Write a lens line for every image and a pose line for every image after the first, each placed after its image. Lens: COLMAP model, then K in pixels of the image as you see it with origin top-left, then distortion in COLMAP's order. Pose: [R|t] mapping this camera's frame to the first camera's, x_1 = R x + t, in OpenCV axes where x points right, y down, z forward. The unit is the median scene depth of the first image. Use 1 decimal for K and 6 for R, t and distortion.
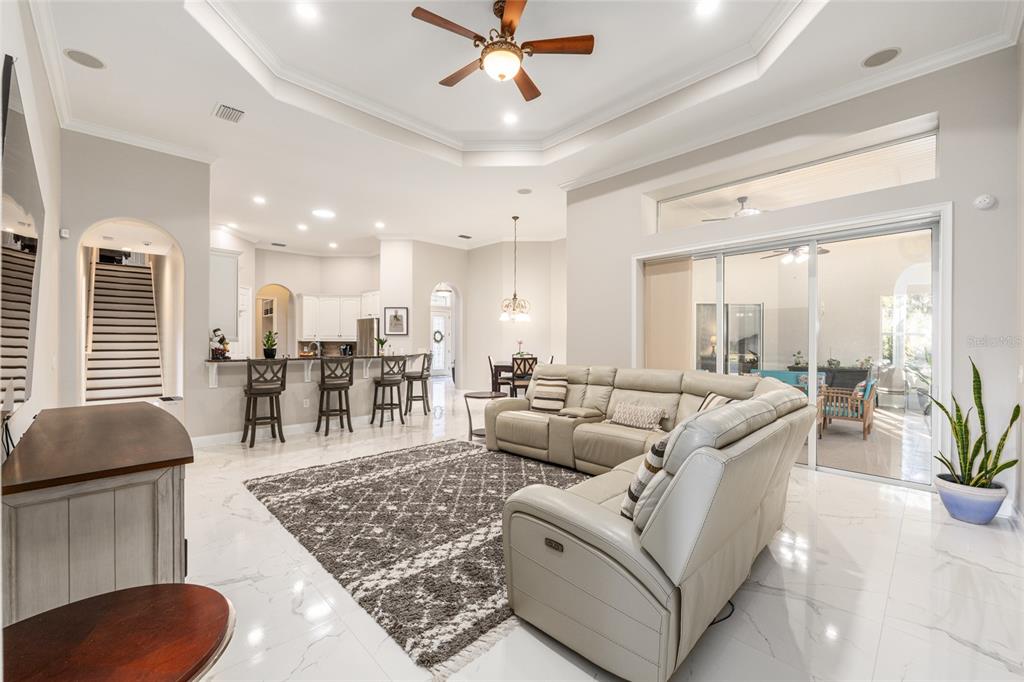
lens RADIAL K [[411.8, 0, 512.0], [0, 411.8, 341.0], [0, 0, 1]] dist [0.000152, 0.000027]
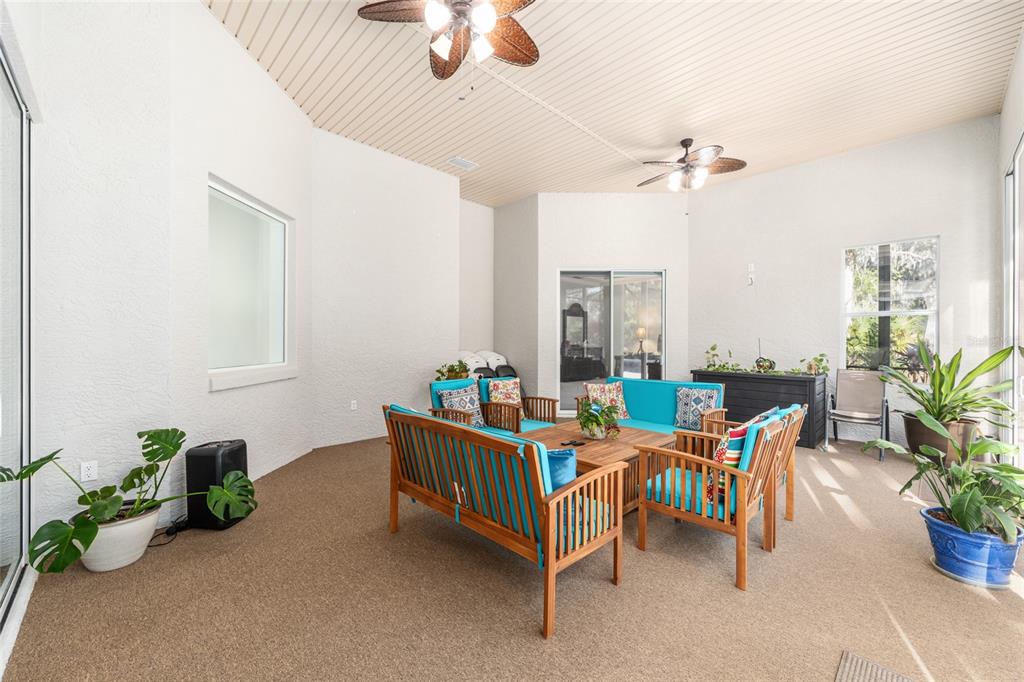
lens RADIAL K [[411.8, 0, 512.0], [0, 411.8, 341.0], [0, 0, 1]] dist [0.000152, 0.000027]
pose [[0.999984, 0.003571, -0.004462, 0.823654], [-0.003561, 0.999991, 0.002144, 0.038159], [0.004469, -0.002128, 0.999988, 0.806165]]
